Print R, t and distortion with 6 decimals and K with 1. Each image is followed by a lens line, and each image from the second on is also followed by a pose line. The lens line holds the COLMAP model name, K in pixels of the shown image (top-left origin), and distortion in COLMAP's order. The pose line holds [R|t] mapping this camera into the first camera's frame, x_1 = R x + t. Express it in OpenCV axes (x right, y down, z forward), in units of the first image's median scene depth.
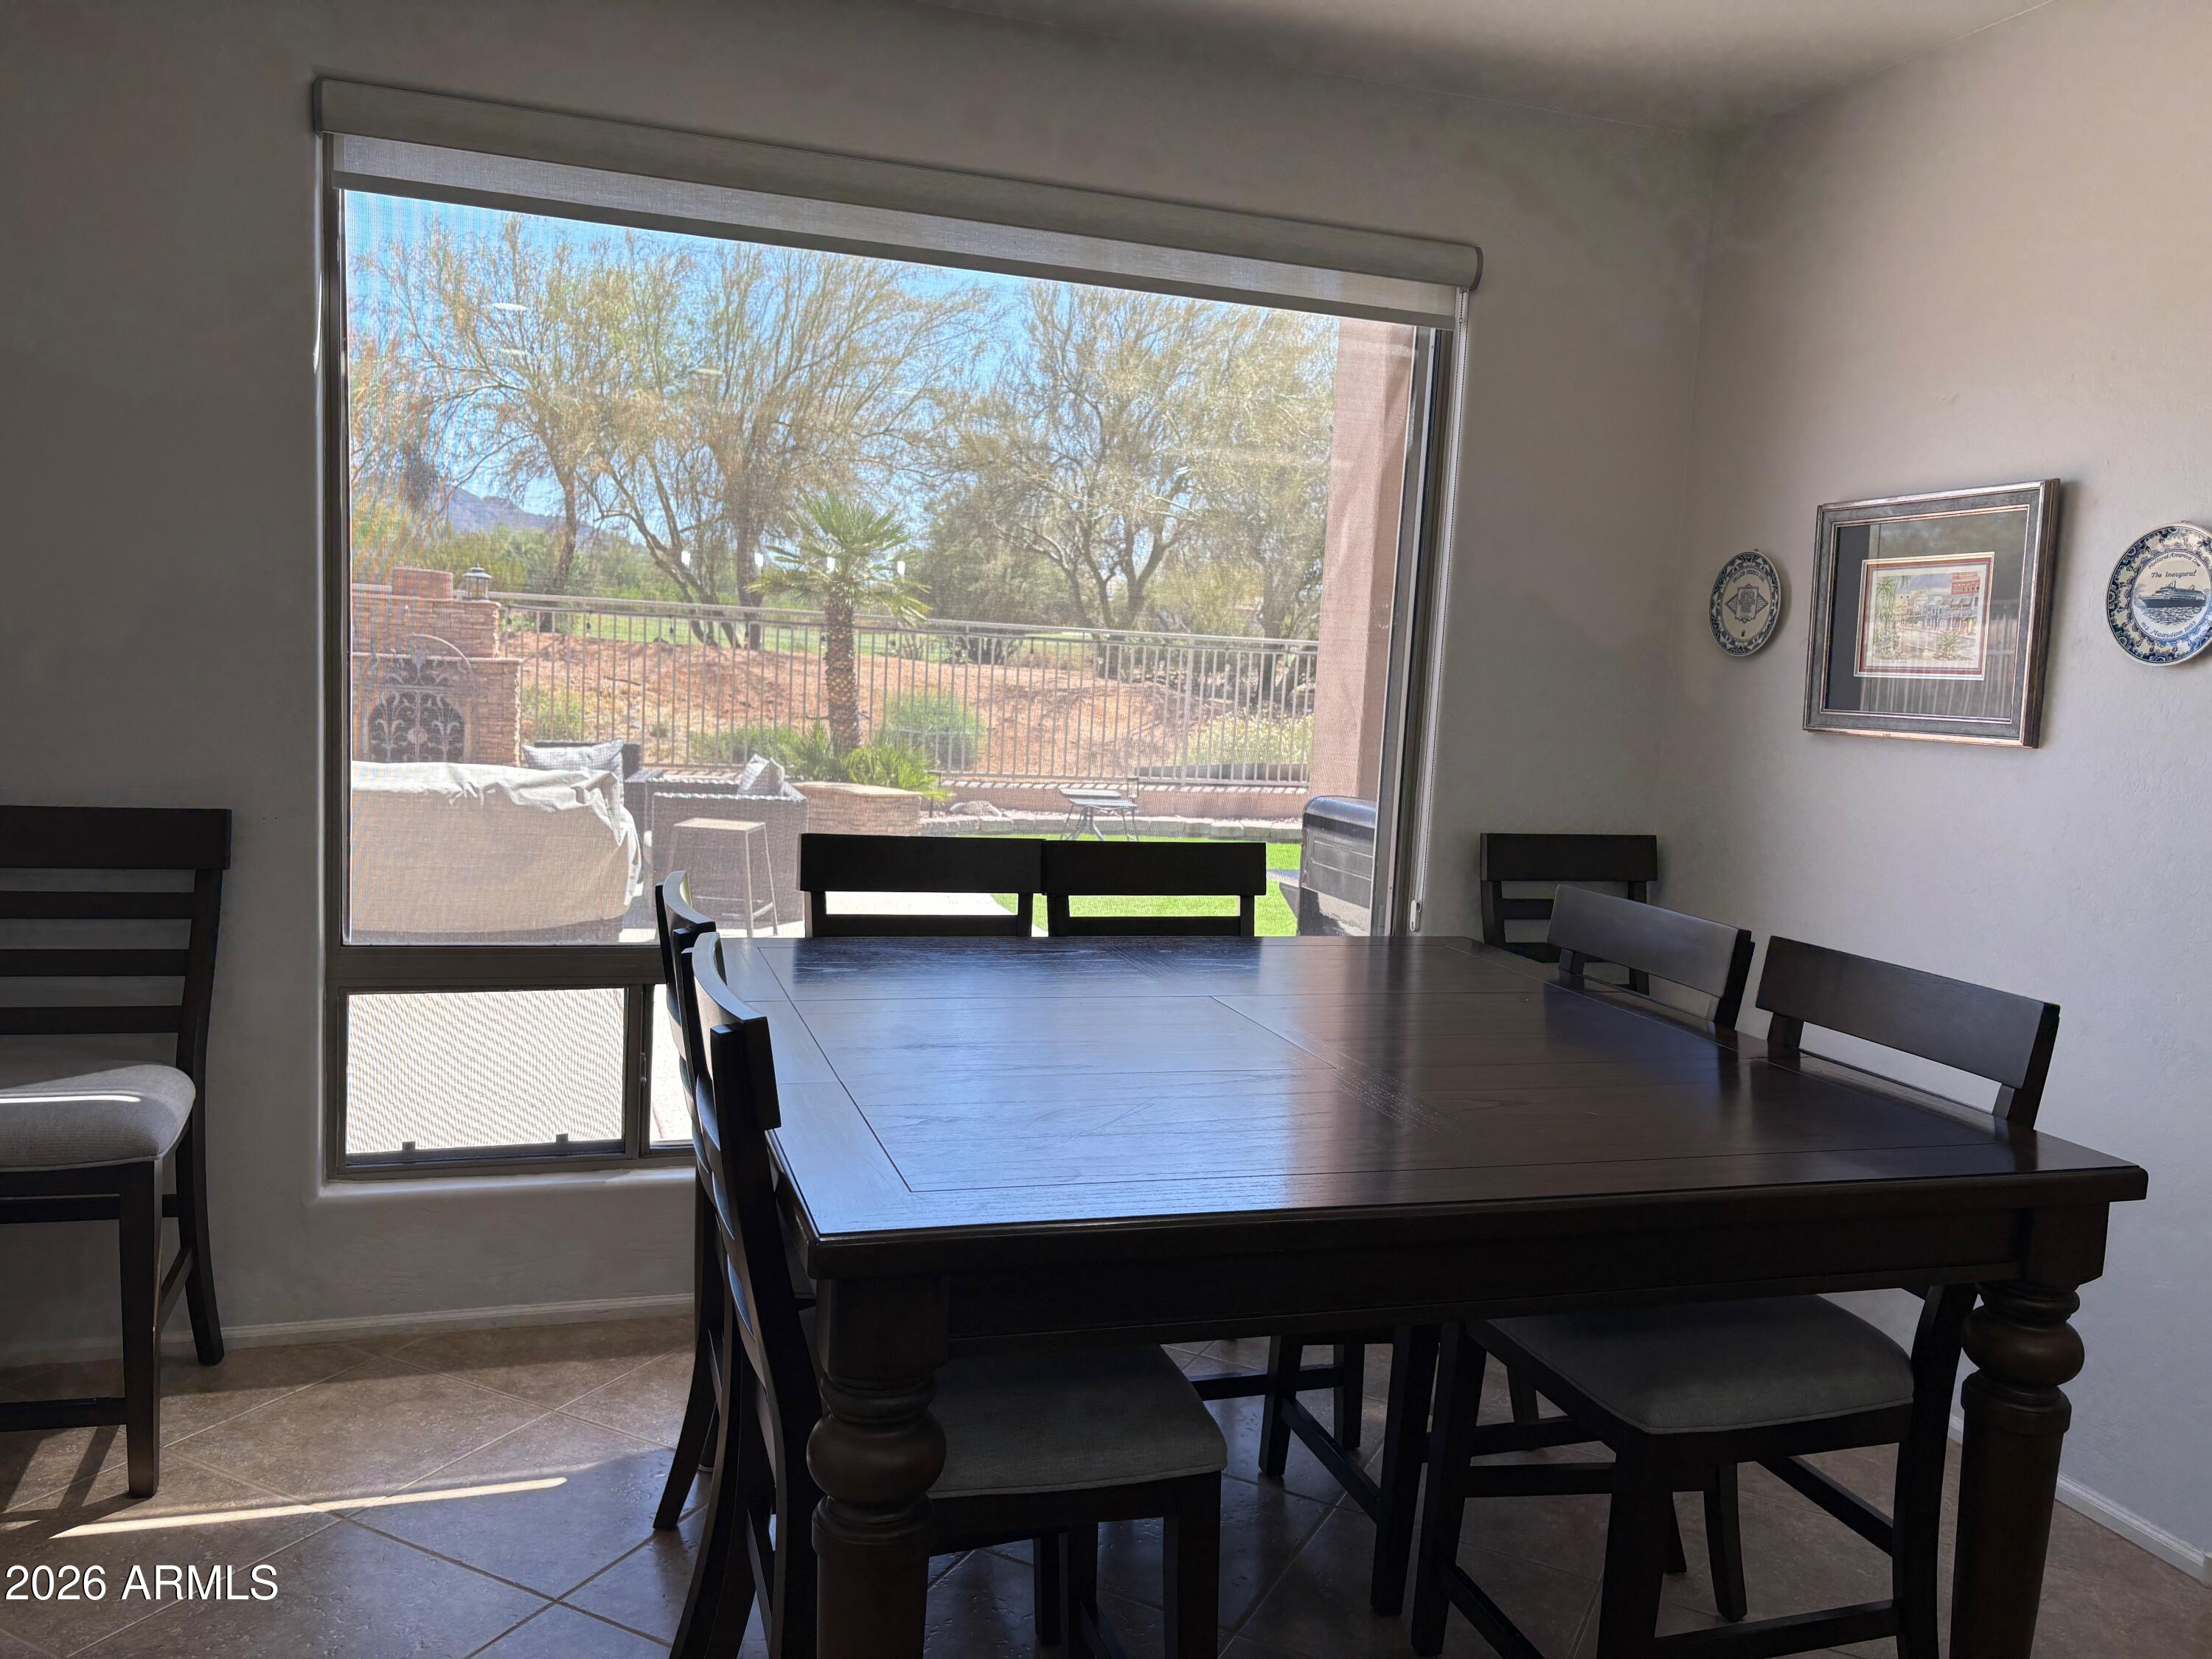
lens RADIAL K [[1680.1, 0, 1086.8], [0, 1680.1, 844.8], [0, 0, 1]] dist [0.033414, -0.020851]
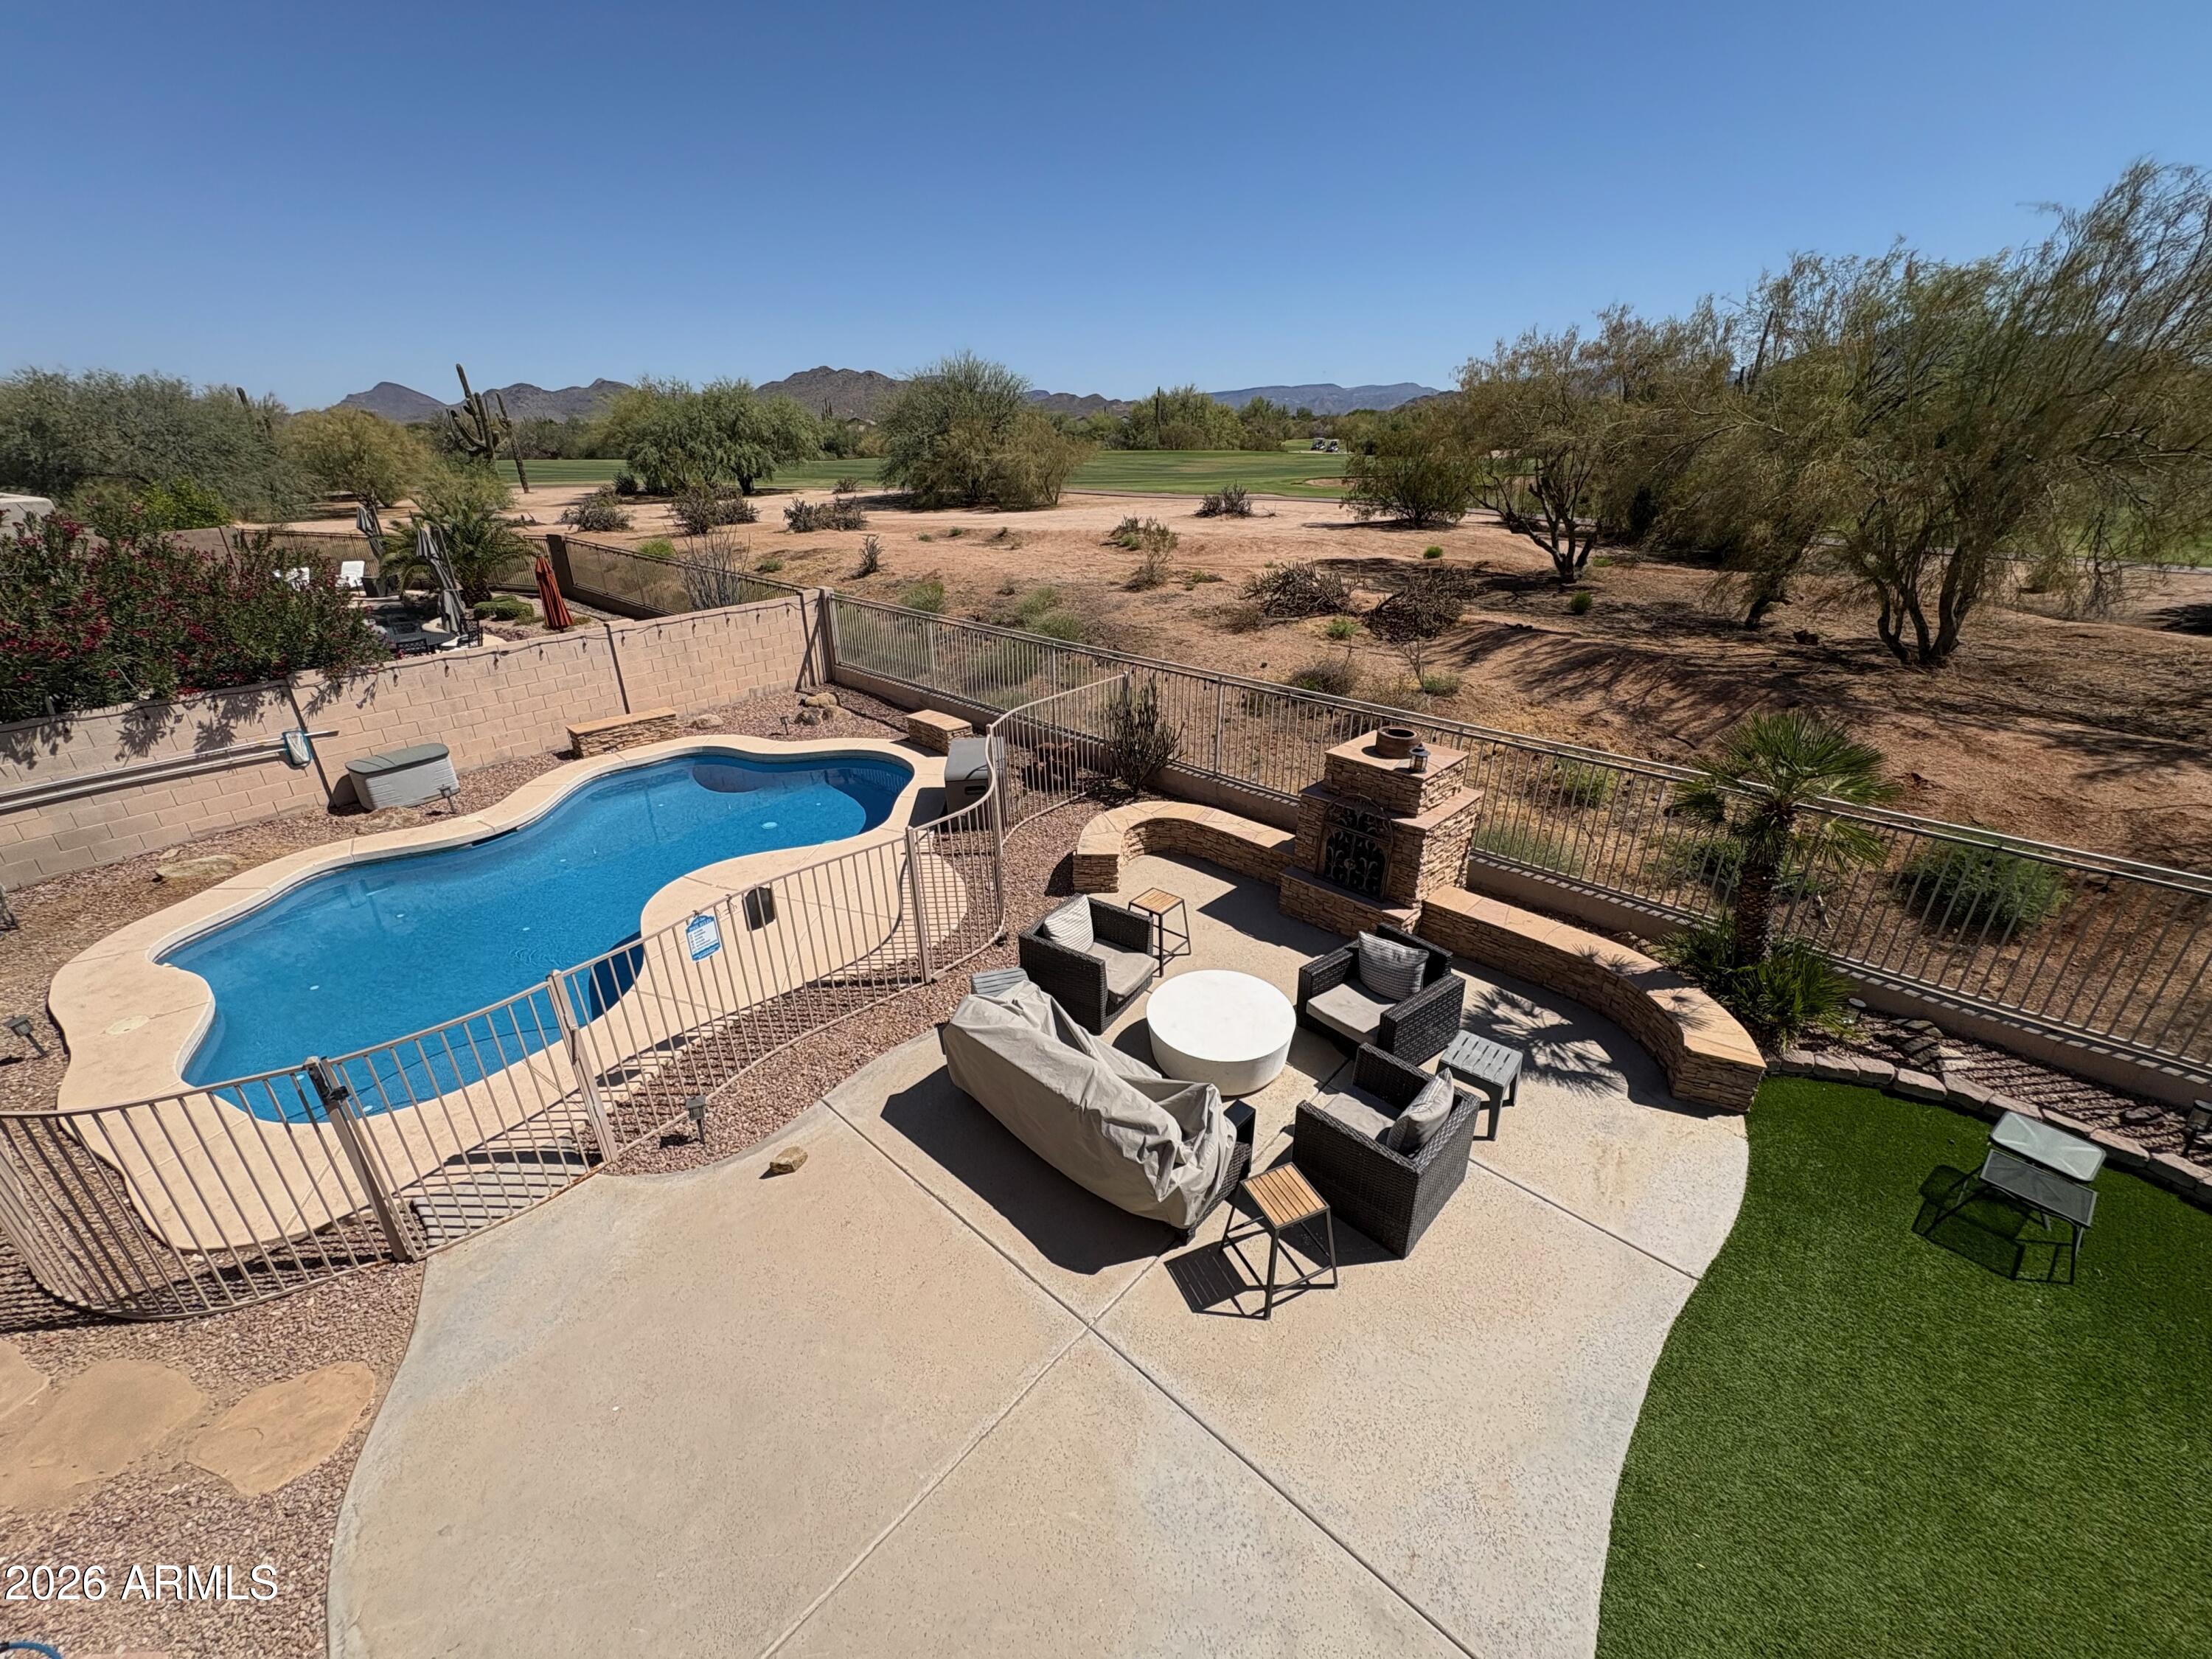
lens RADIAL K [[879.8, 0, 1103.6], [0, 879.8, 824.0], [0, 0, 1]] dist [0.003289, -0.000918]
pose [[0.476079, 0.308218, -0.823620, 0.285189], [-0.068538, 0.946724, 0.314670, -0.920357], [0.876728, -0.093359, 0.471840, 1.417570]]
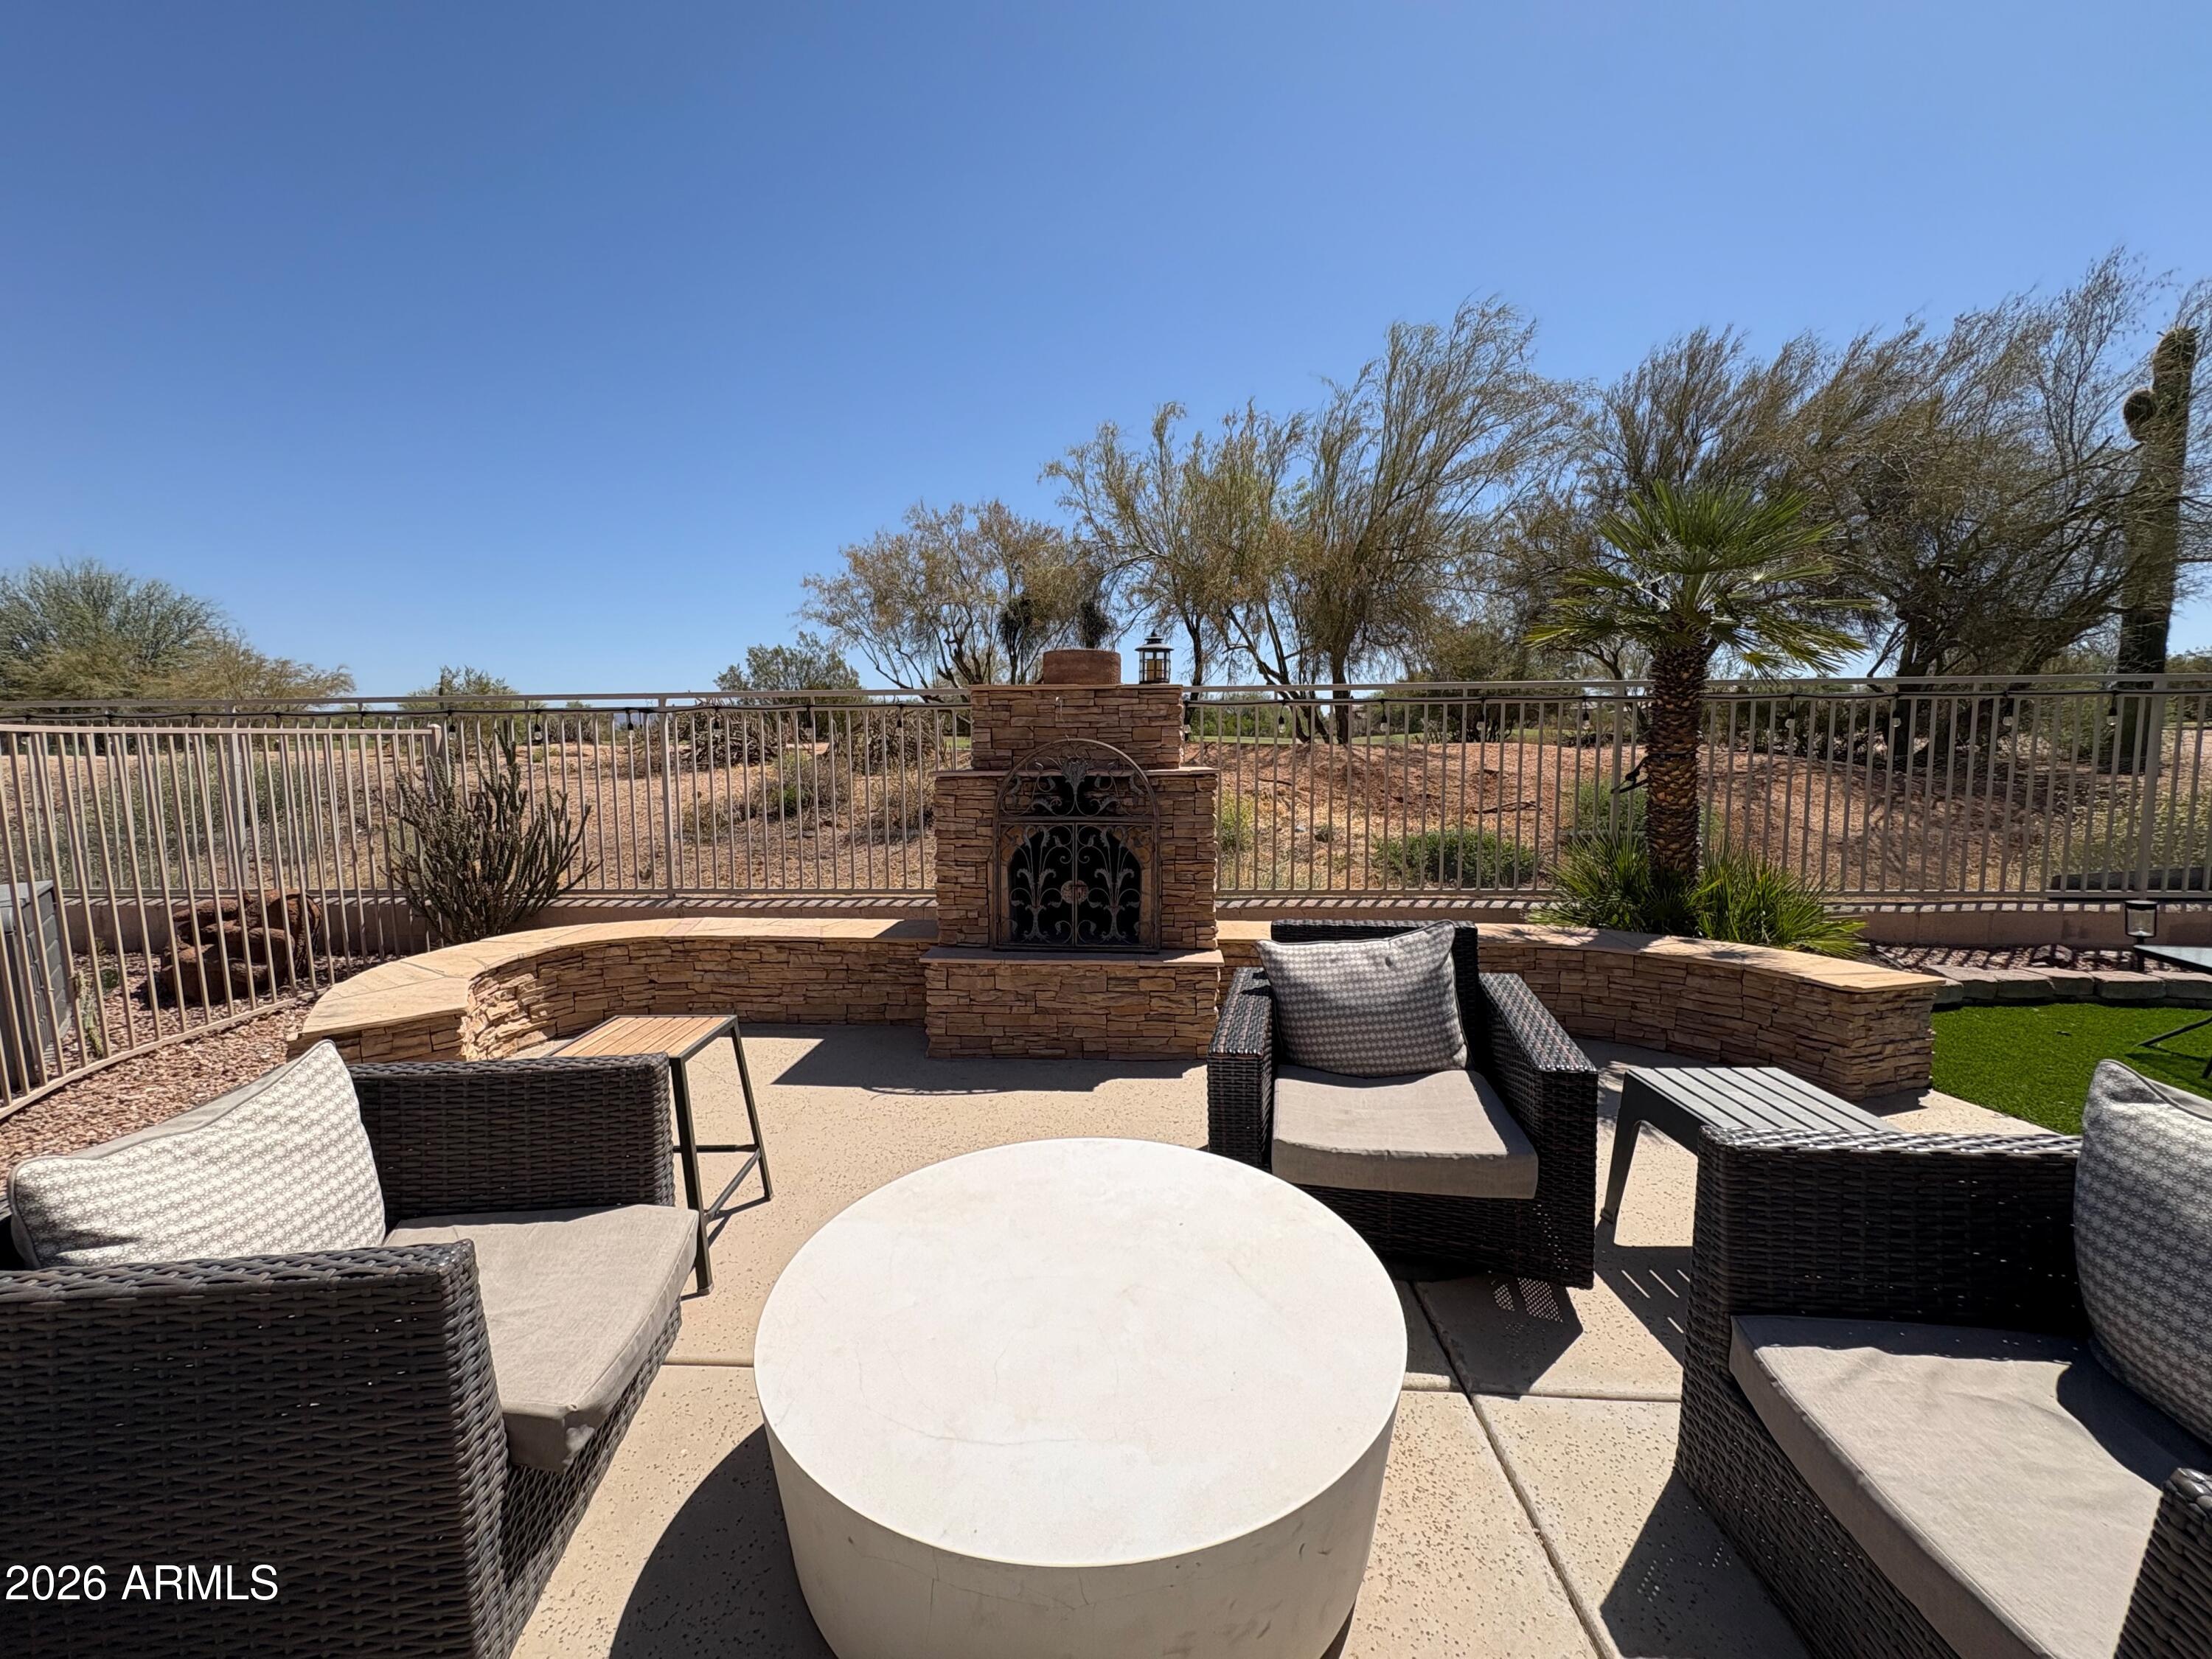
lens RADIAL K [[879.8, 0, 1099.8], [0, 879.8, 825.0], [0, 0, 1]] dist [0.003289, -0.000918]
pose [[0.927694, -0.026331, -0.372411, -0.763691], [0.014077, 0.999267, -0.035587, -0.231282], [0.373075, 0.027771, 0.927385, 2.019280]]
